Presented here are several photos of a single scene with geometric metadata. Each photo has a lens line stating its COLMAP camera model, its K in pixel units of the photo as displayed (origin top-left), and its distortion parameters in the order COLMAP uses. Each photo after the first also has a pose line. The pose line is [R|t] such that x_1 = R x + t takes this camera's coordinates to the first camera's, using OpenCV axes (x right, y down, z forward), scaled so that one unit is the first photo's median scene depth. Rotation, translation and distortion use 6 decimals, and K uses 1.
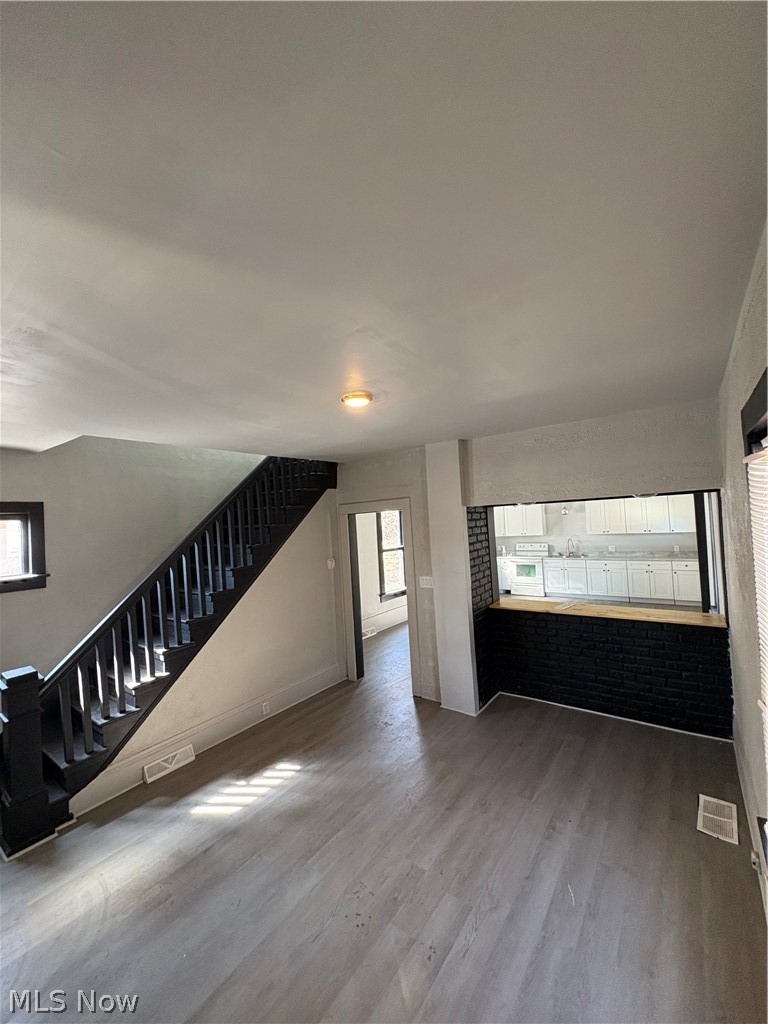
lens RADIAL K [[408.5, 0, 383.6], [0, 408.5, 514.3], [0, 0, 1]] dist [-0.001206, 0.000669]
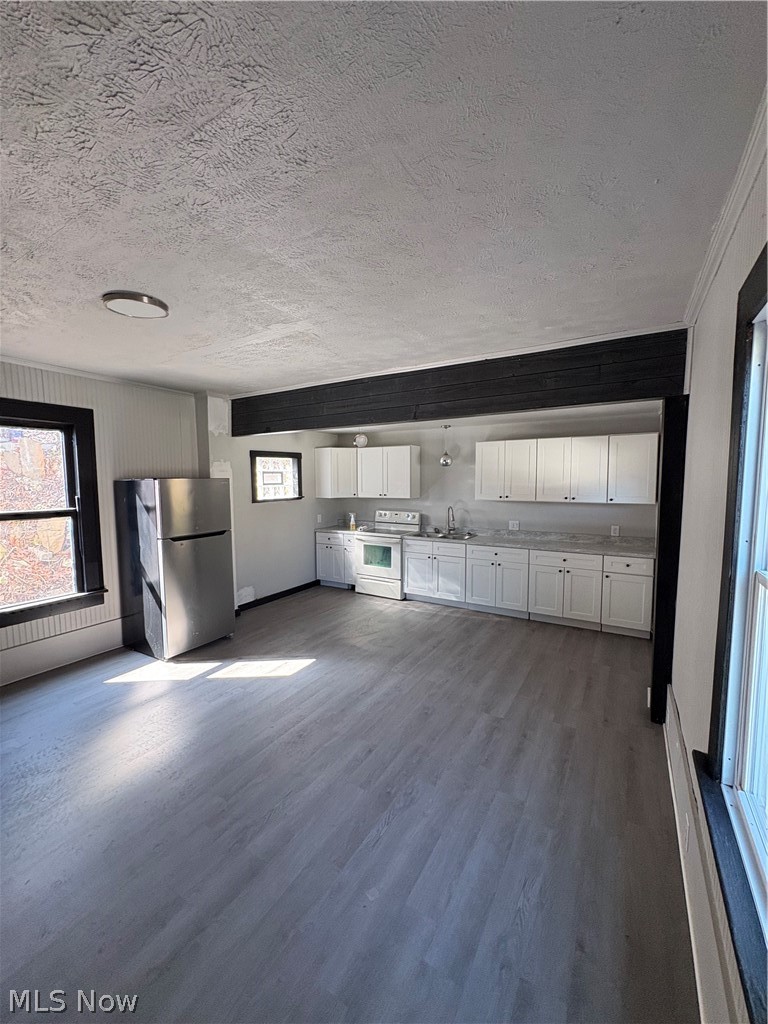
lens RADIAL K [[408.5, 0, 383.9], [0, 408.5, 511.7], [0, 0, 1]] dist [-0.001206, 0.000669]
pose [[0.994449, 0.038939, 0.097749, 0.330480], [-0.047985, 0.994606, 0.091962, 0.018872], [-0.093641, -0.096142, 0.990953, 0.454290]]
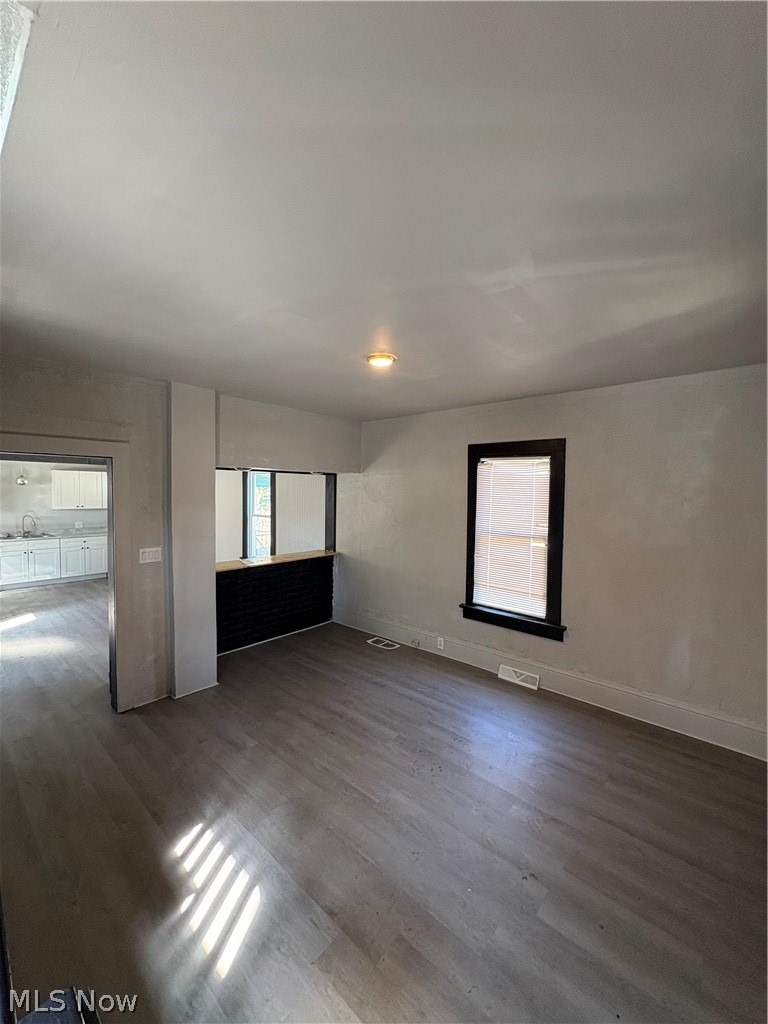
lens RADIAL K [[408.5, 0, 387.4], [0, 408.5, 507.7], [0, 0, 1]] dist [-0.001206, 0.000669]
pose [[0.075594, 0.014867, 0.997028, -0.327962], [-0.031837, 0.999415, -0.012489, 0.035880], [-0.996630, -0.030799, 0.076024, 0.249662]]
